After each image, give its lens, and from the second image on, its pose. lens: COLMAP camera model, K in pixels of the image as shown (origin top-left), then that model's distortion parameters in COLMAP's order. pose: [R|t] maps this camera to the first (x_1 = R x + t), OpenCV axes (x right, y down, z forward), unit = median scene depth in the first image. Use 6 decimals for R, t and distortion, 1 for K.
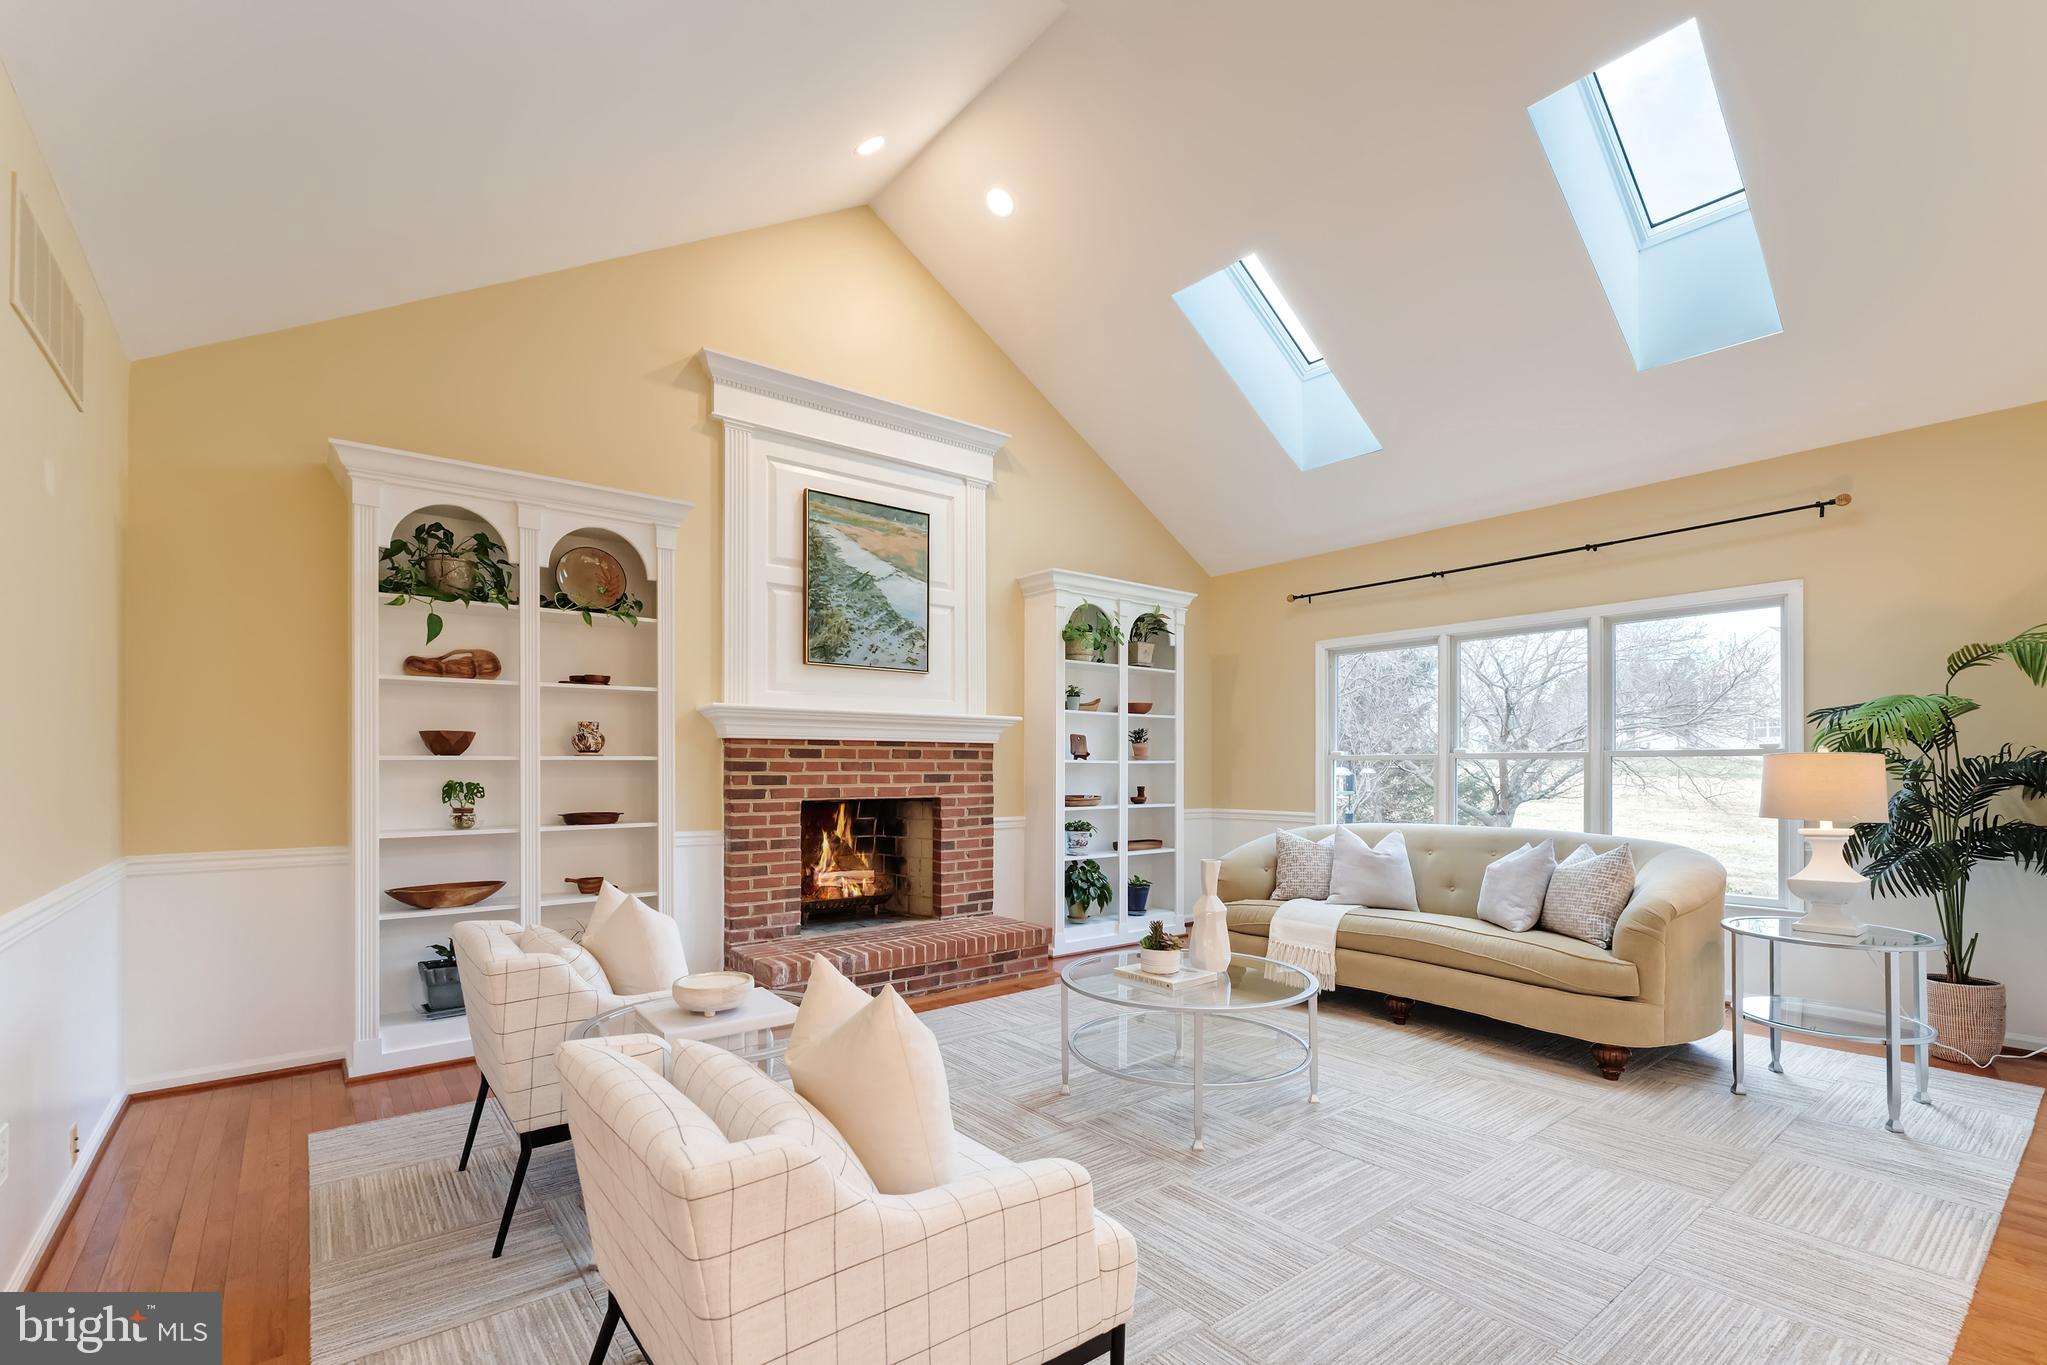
lens RADIAL K [[906.7, 0, 1033.2], [0, 906.7, 765.5], [0, 0, 1]] dist [-0.001270, -0.000289]
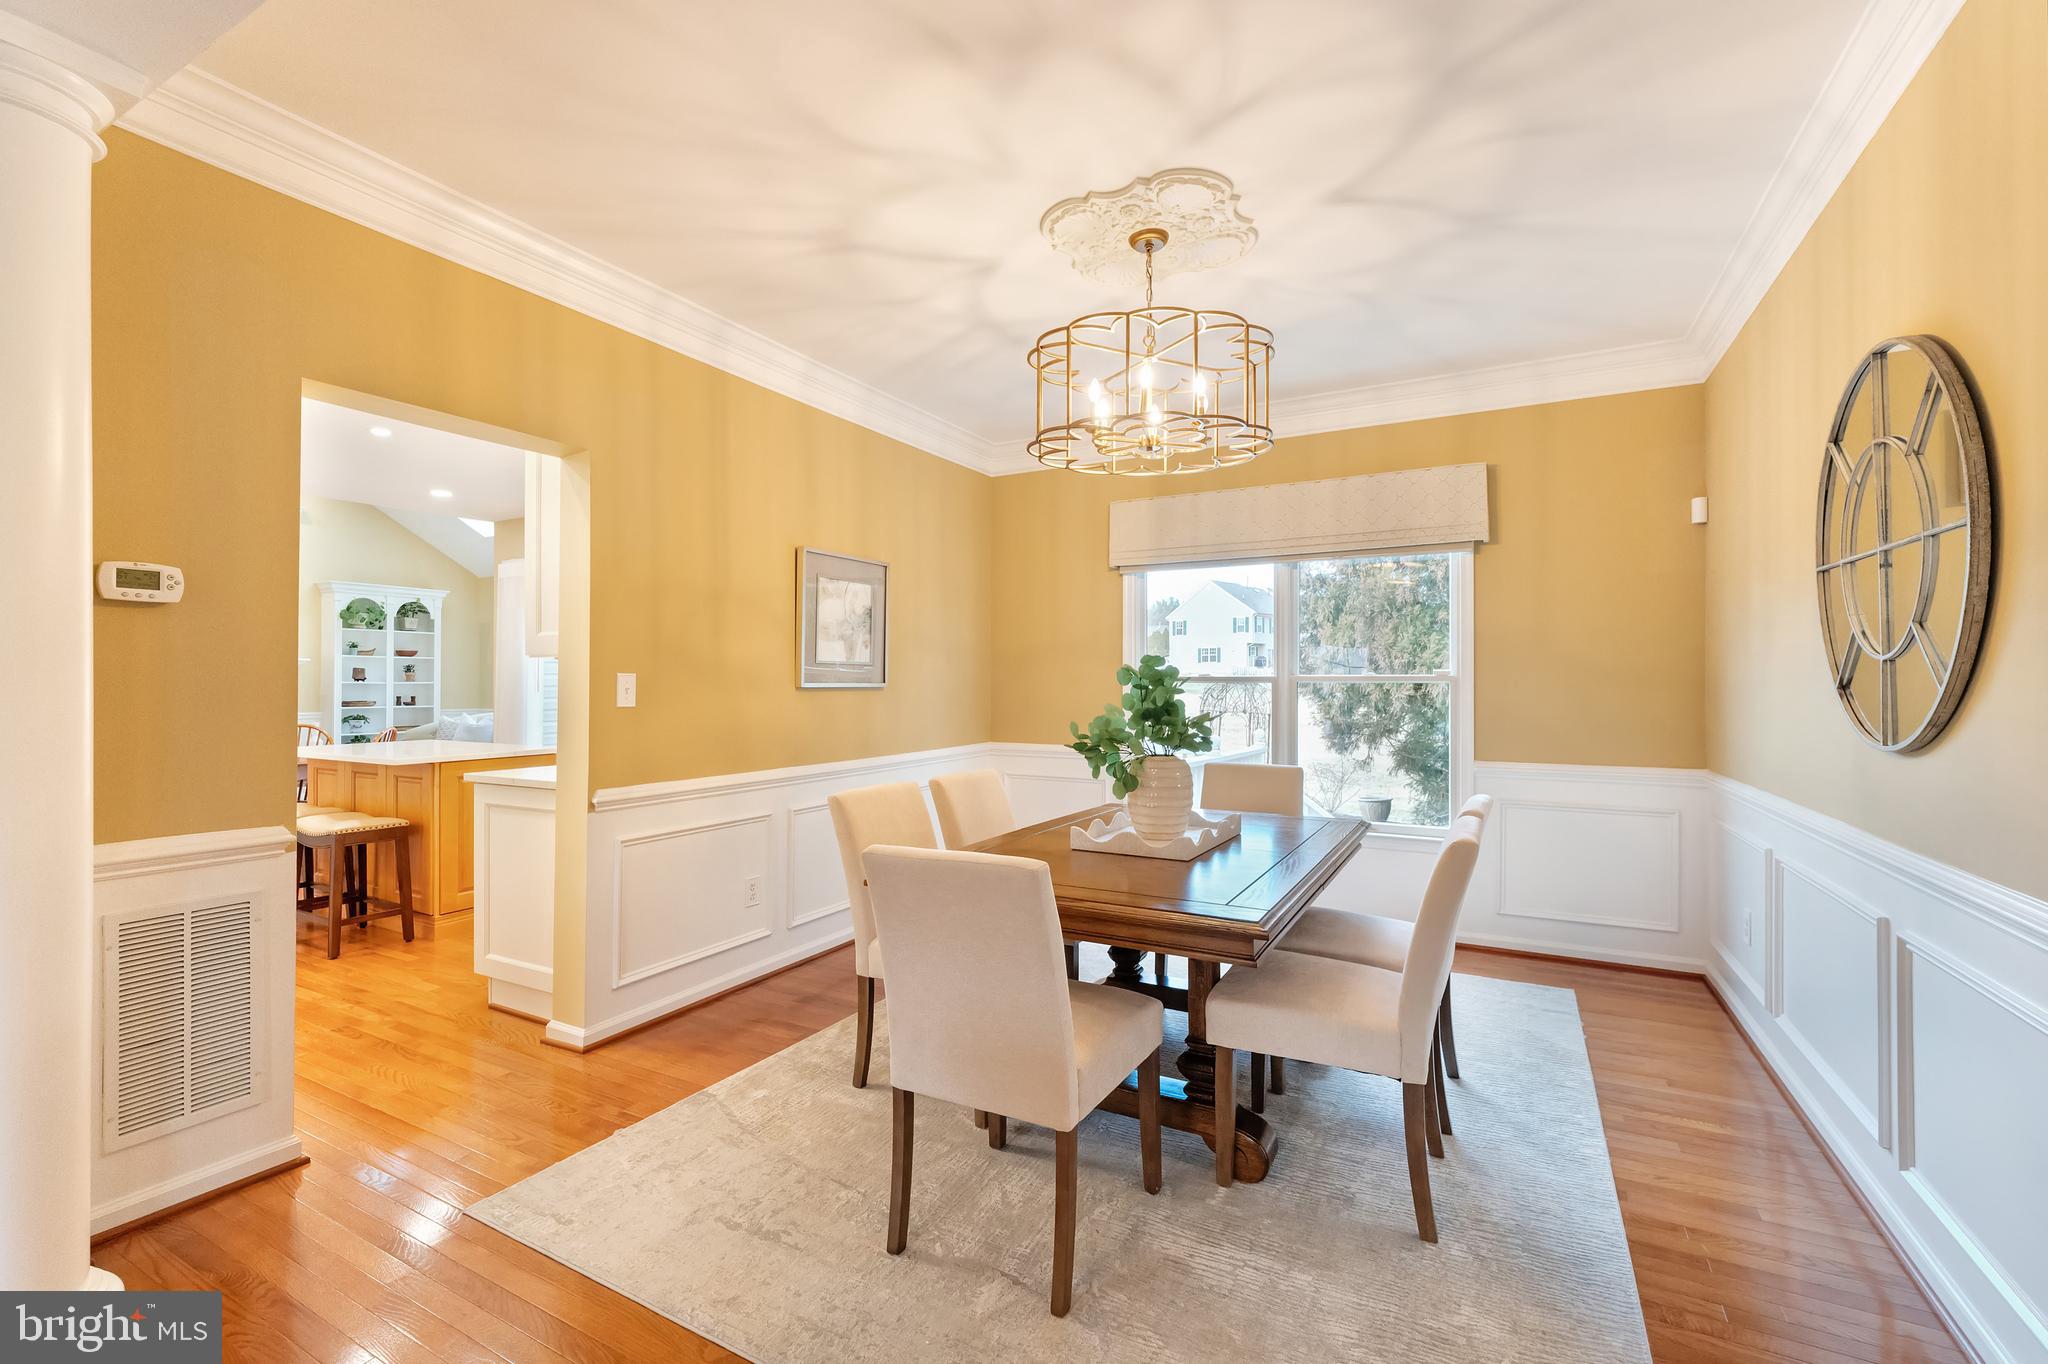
lens RADIAL K [[893.4, 0, 1032.1], [0, 893.4, 680.4], [0, 0, 1]] dist [0.000460, -0.000006]
pose [[0.926906, 0.002656, 0.375283, 0.795413], [-0.002222, 0.999996, -0.001590, -0.011095], [-0.375286, 0.000640, 0.926909, -1.495018]]
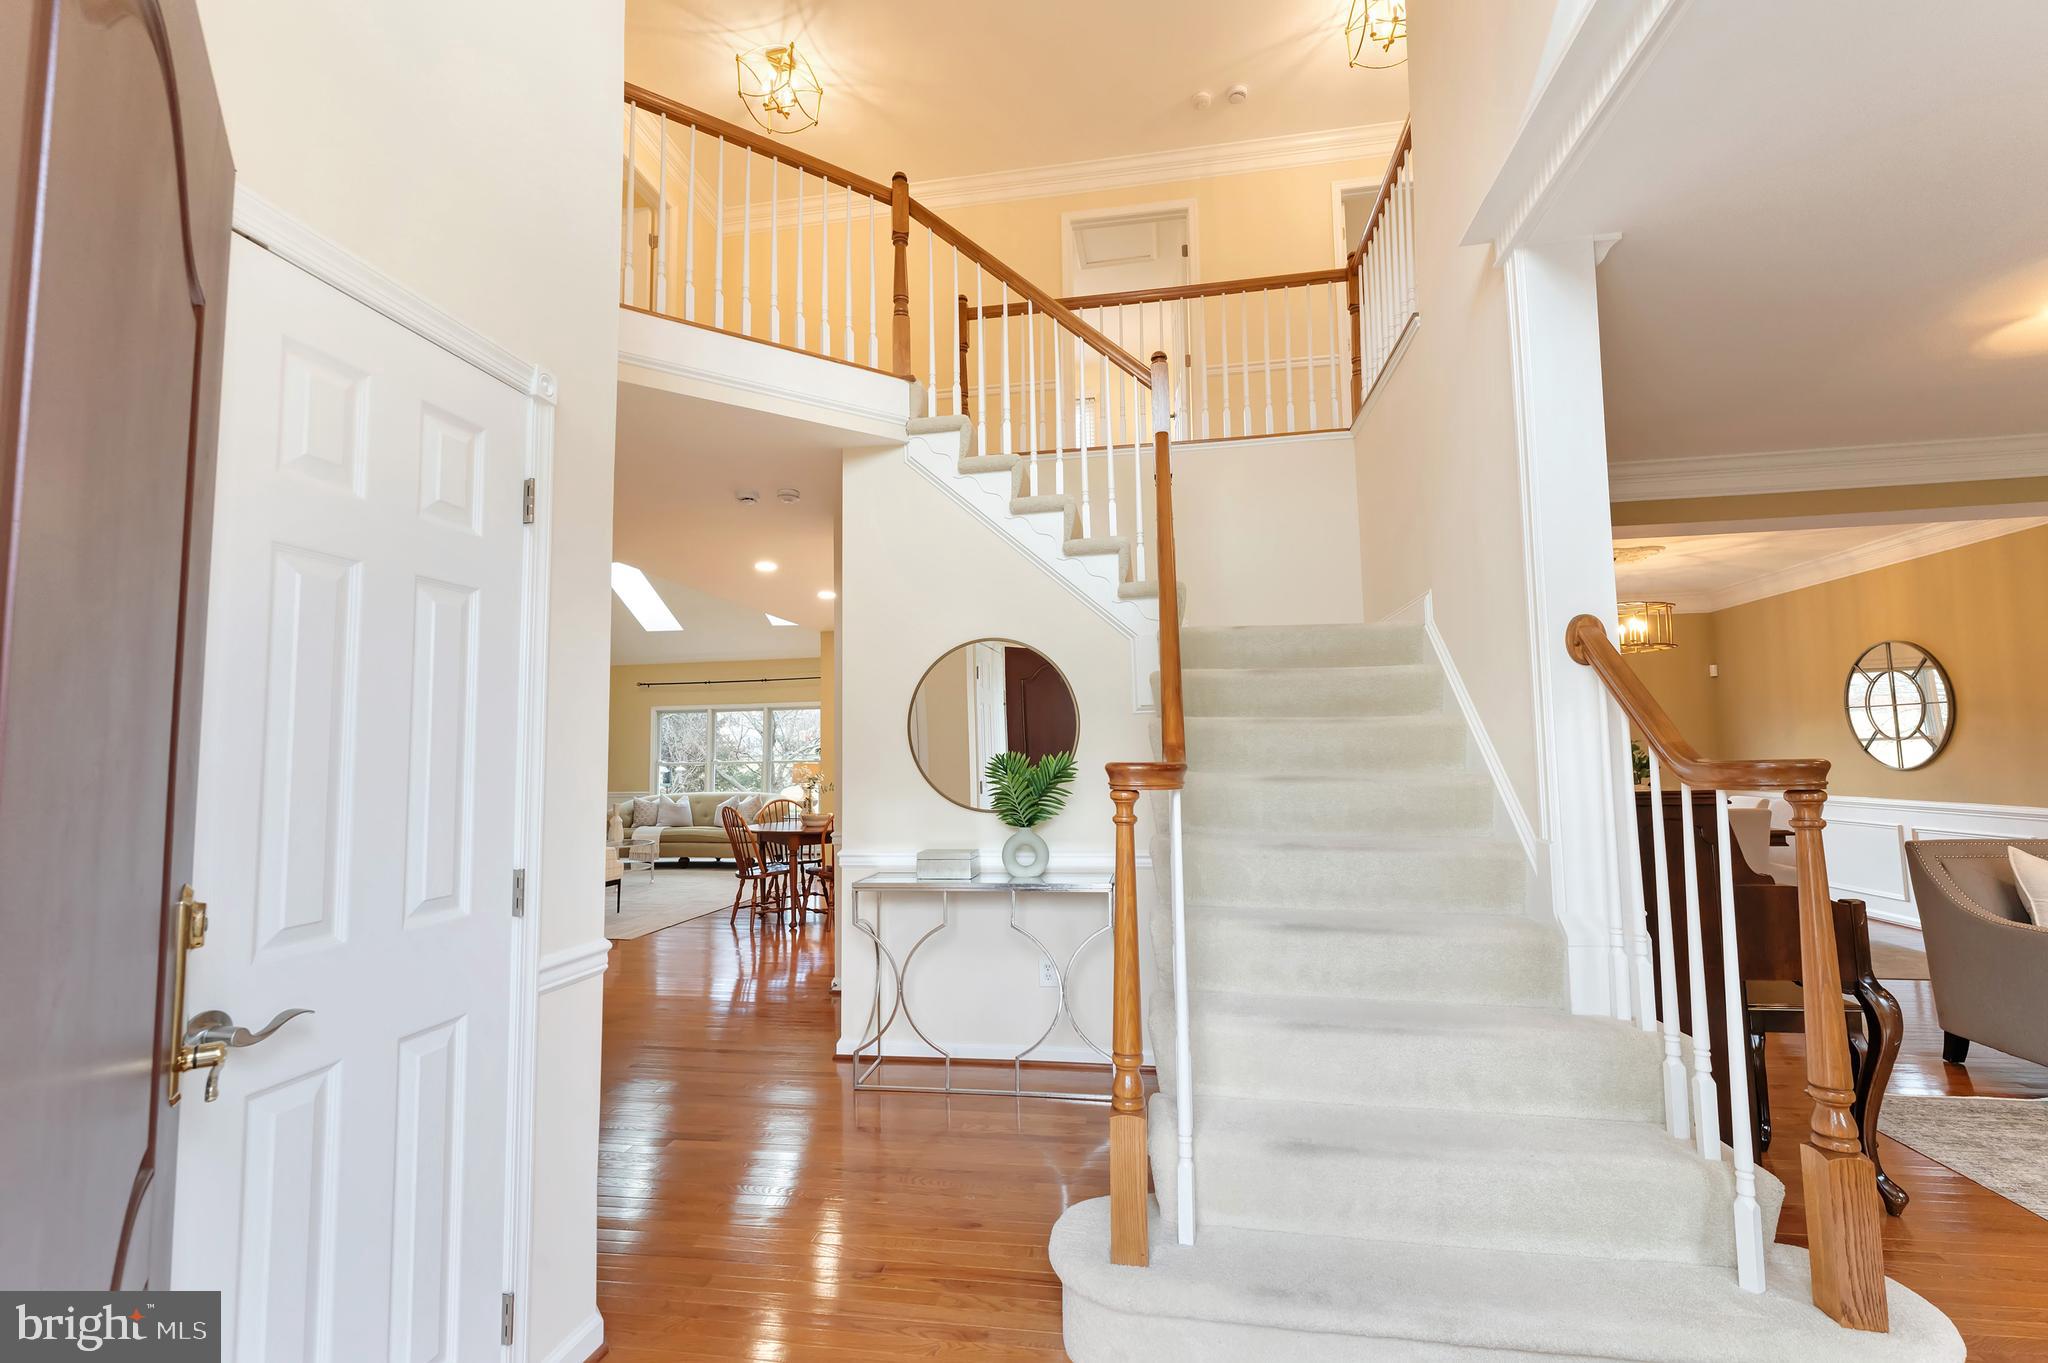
lens RADIAL K [[880.5, 0, 1012.8], [0, 880.5, 686.7], [0, 0, 1]] dist [0.000856, -0.000129]
pose [[0.760409, 0.043781, 0.647967, -0.467989], [0.011948, 0.996613, -0.081359, -0.014204], [-0.649335, 0.069608, 0.757310, -1.357540]]
